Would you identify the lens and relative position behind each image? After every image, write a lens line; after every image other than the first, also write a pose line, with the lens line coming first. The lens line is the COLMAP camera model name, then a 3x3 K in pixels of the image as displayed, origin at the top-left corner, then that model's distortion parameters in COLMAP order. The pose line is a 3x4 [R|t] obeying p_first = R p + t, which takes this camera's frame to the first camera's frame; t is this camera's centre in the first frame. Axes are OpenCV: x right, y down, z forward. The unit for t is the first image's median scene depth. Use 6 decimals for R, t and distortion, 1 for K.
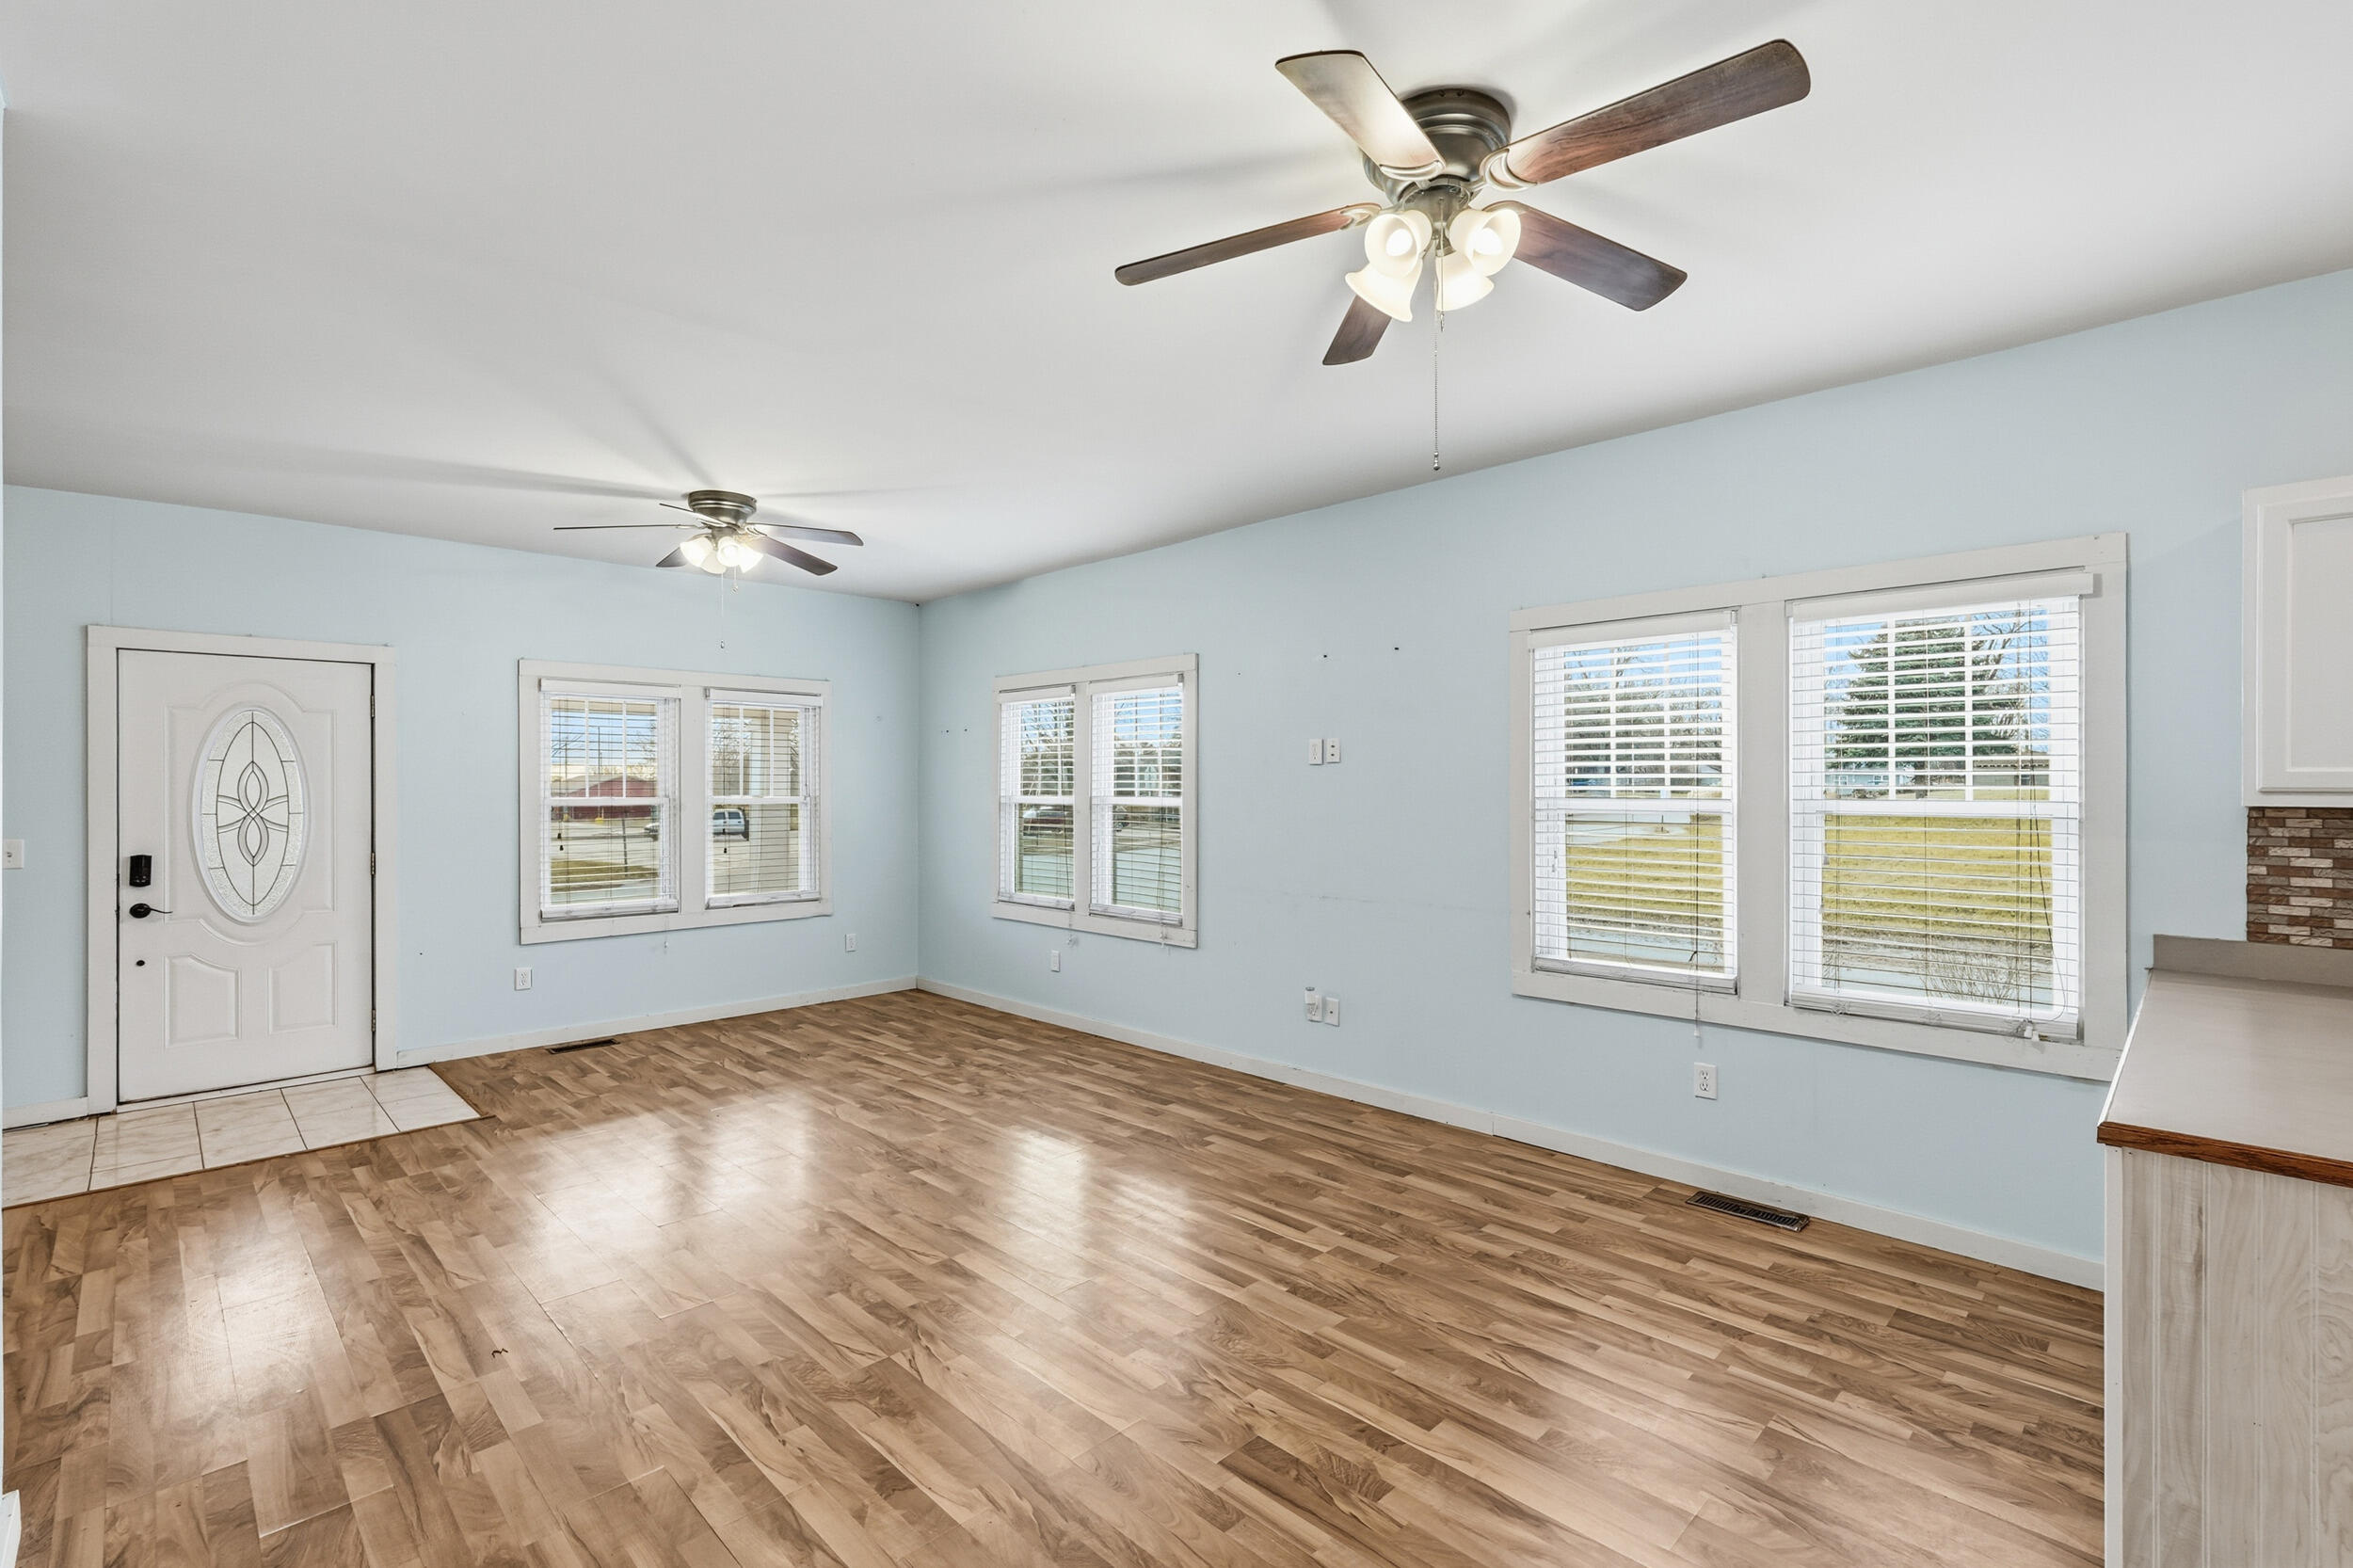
lens RADIAL K [[1049.3, 0, 1200.8], [0, 1049.3, 781.1], [0, 0, 1]] dist [-0.007469, 0.002251]
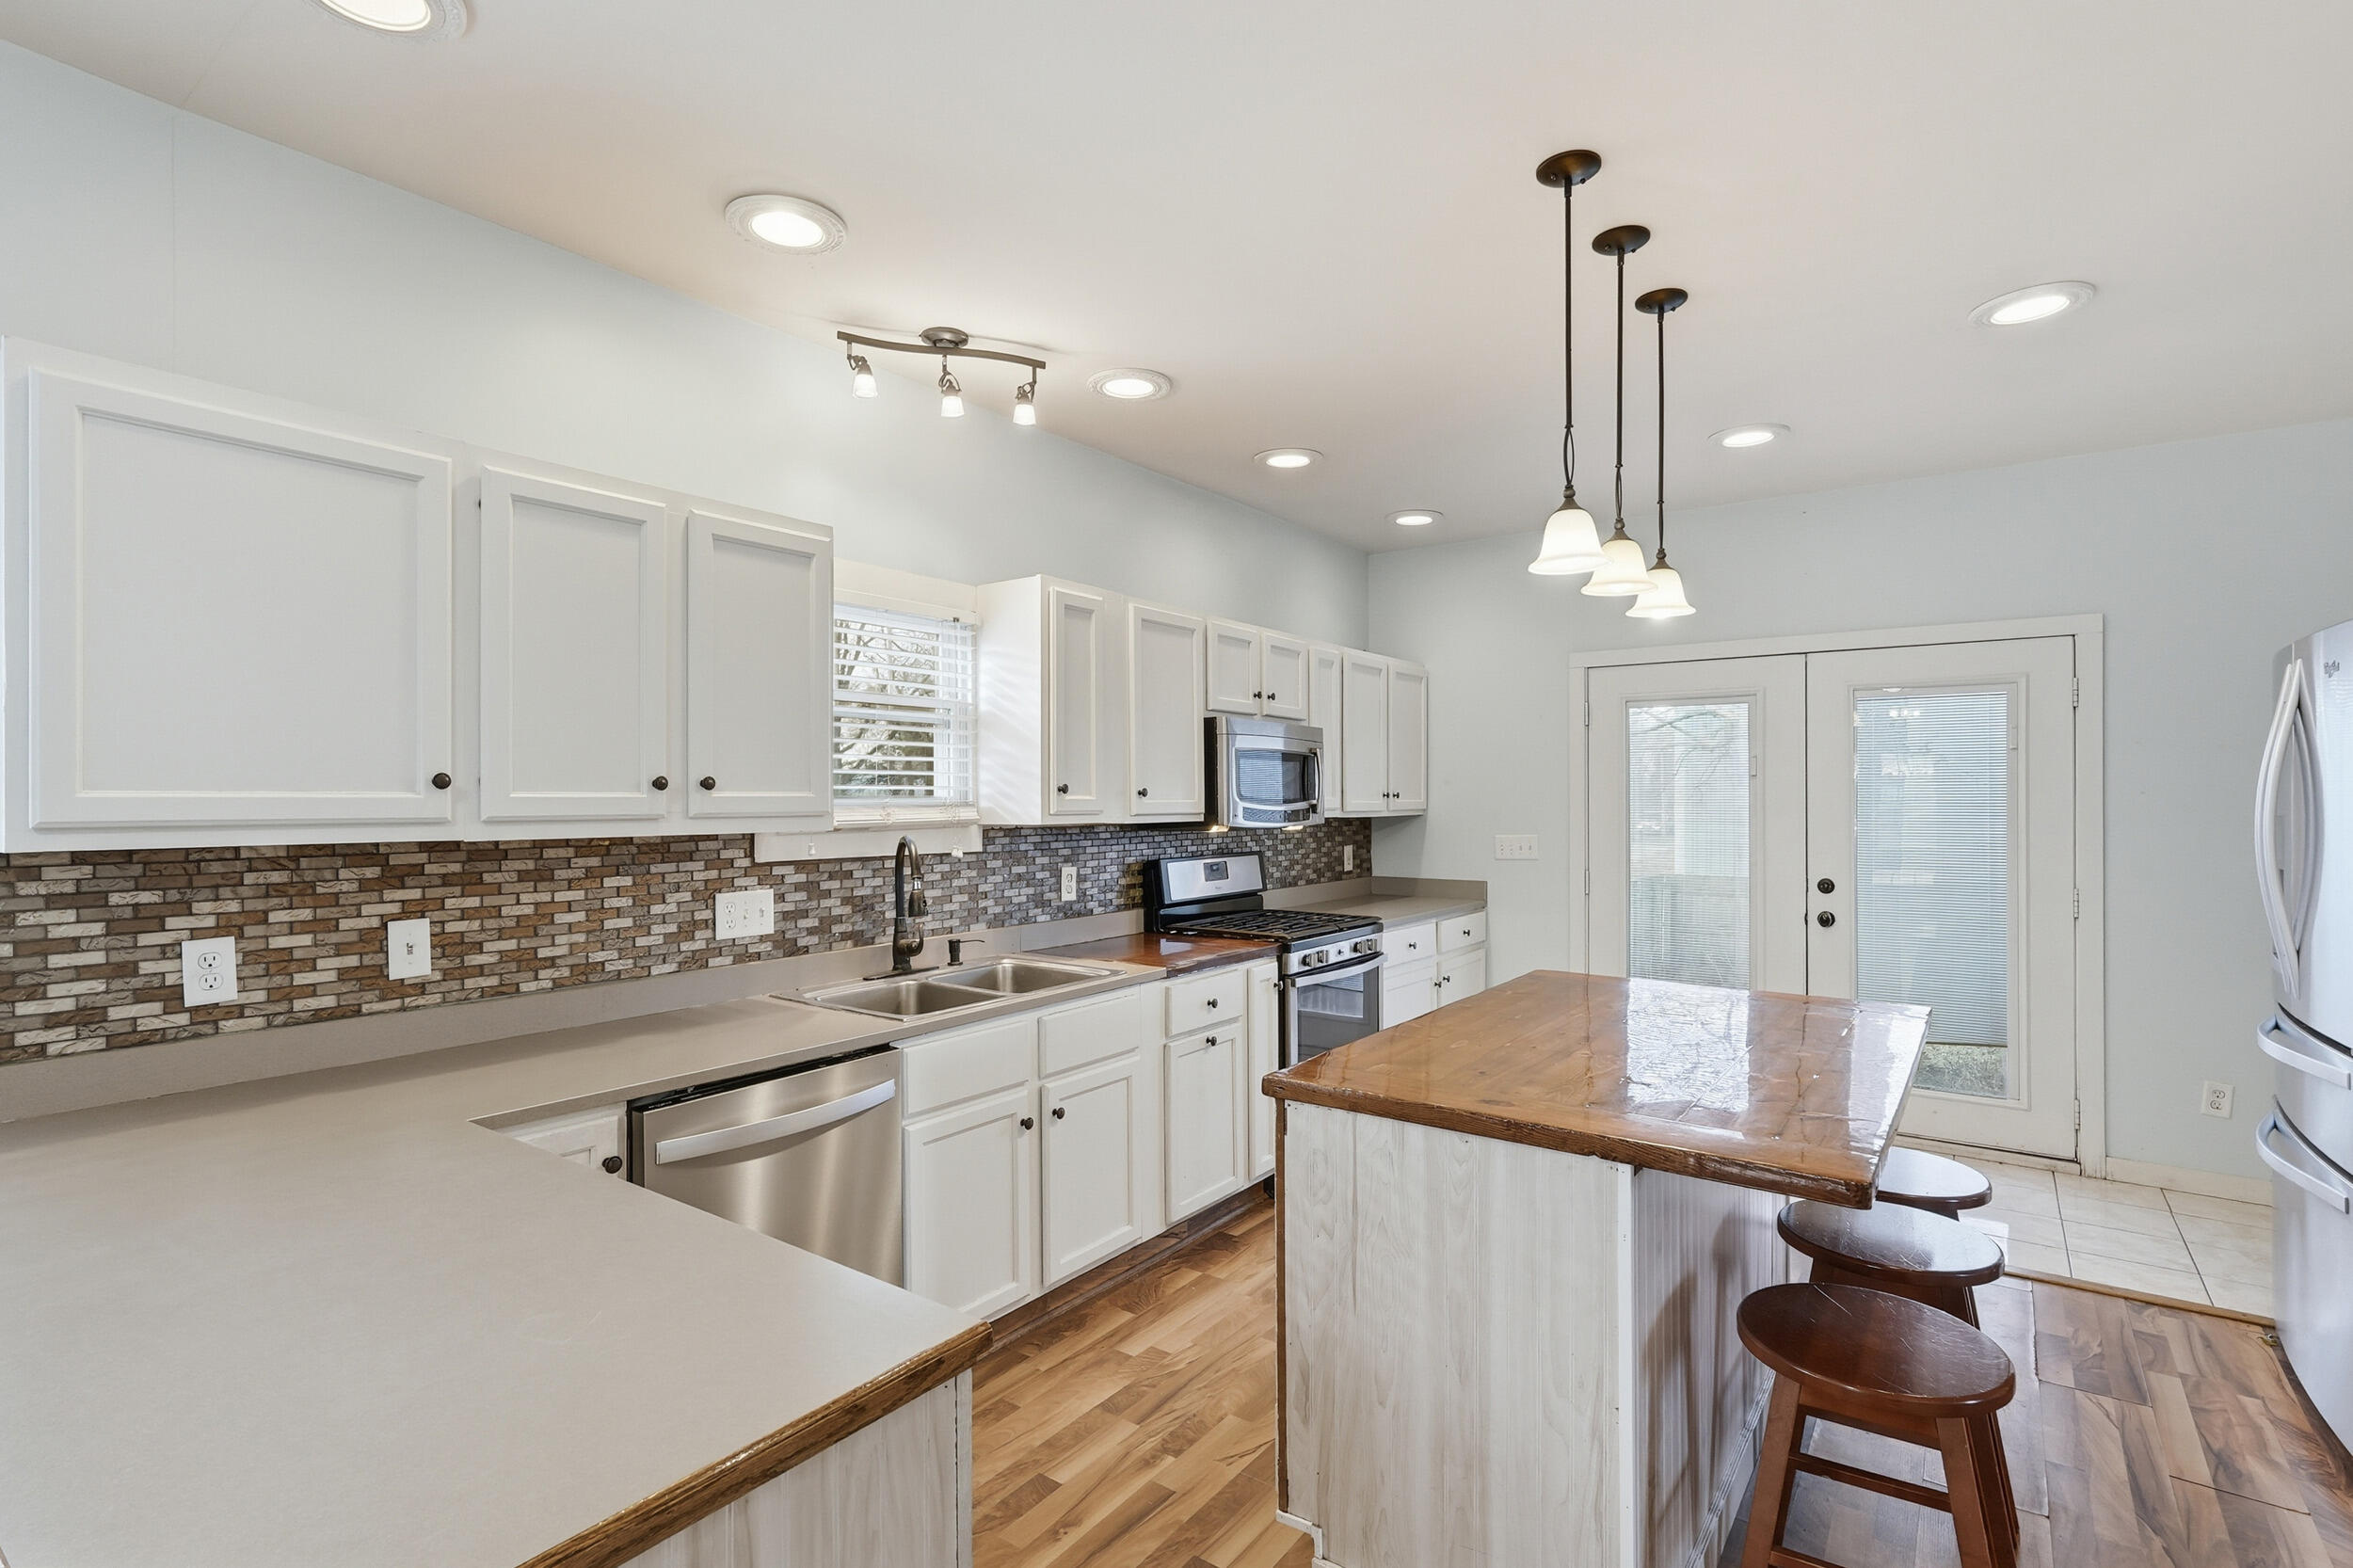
lens RADIAL K [[1108.7, 0, 1173.6], [0, 1108.7, 794.6], [0, 0, 1]] dist [-0.005081, 0.000519]
pose [[-0.147521, 0.005815, 0.989042, 0.244275], [0.004449, 0.999977, -0.005215, -0.003229], [-0.989049, 0.003631, -0.147543, 0.393741]]
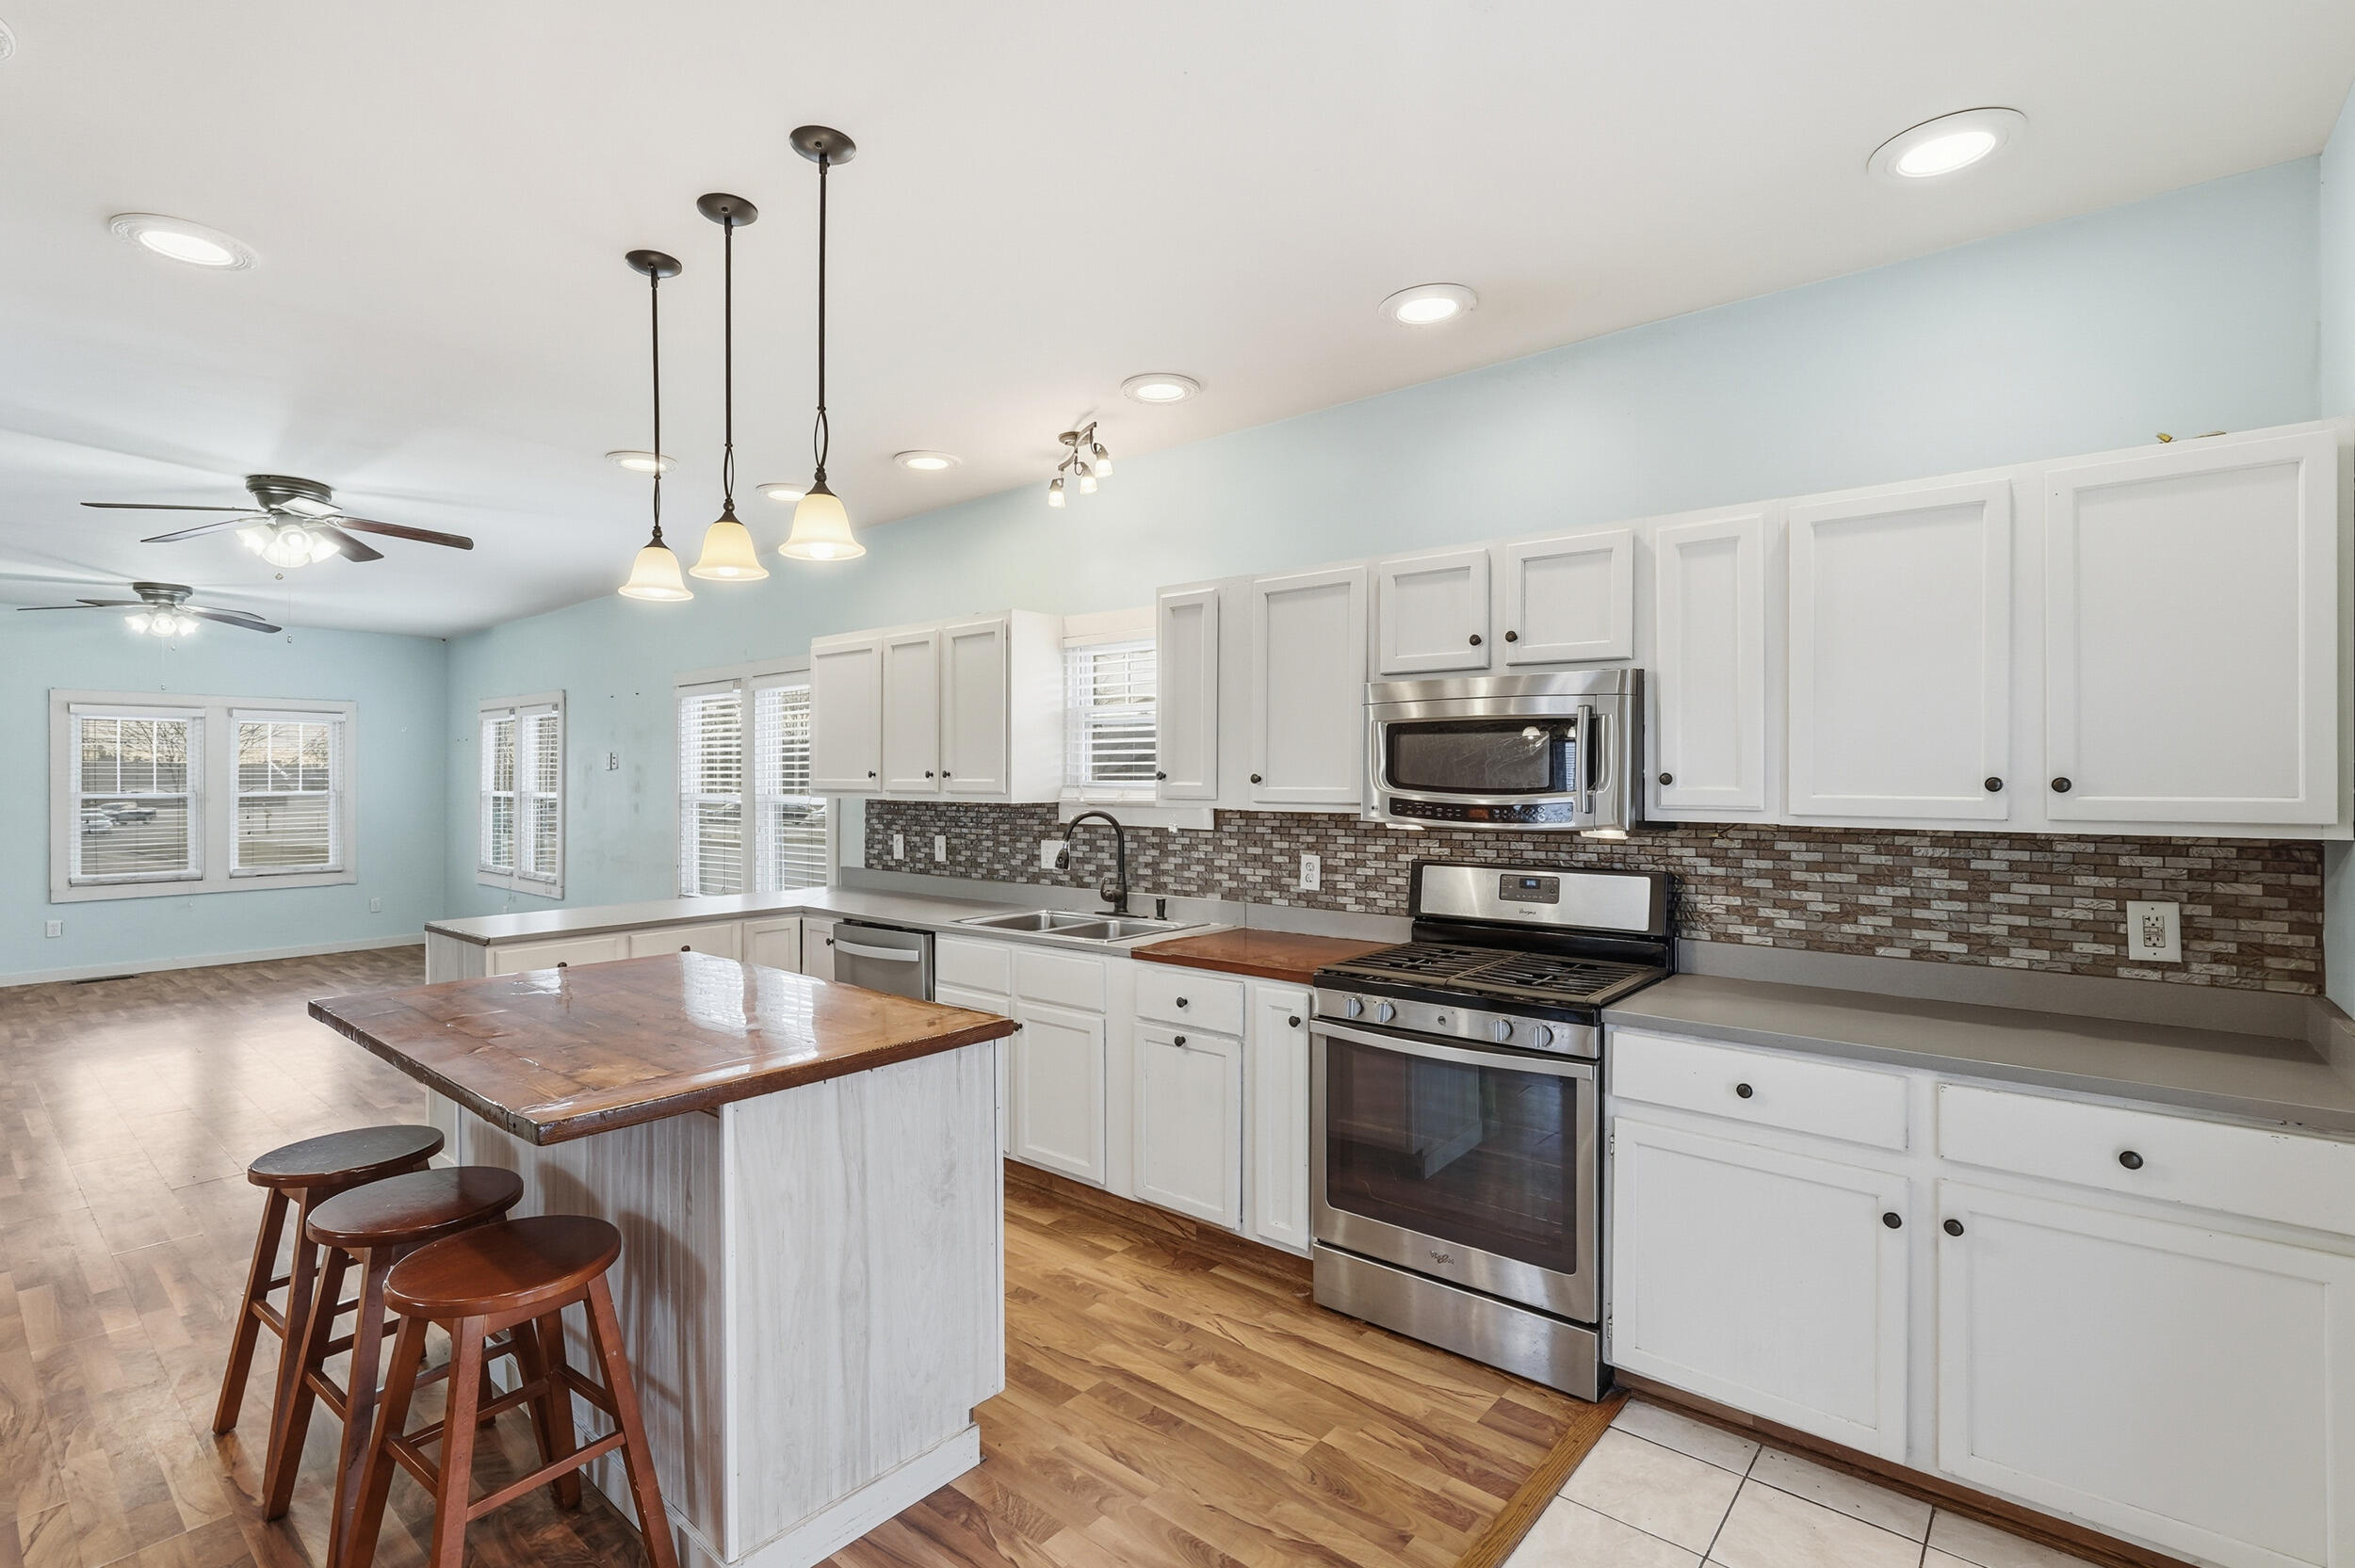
lens RADIAL K [[1109.5, 0, 1173.9], [0, 1109.5, 782.0], [0, 0, 1]] dist [-0.005081, 0.000519]
pose [[0.997504, 0.006548, 0.070310, 1.446972], [-0.006438, 0.999978, -0.001797, -0.005160], [-0.070321, 0.001340, 0.997524, -1.090138]]
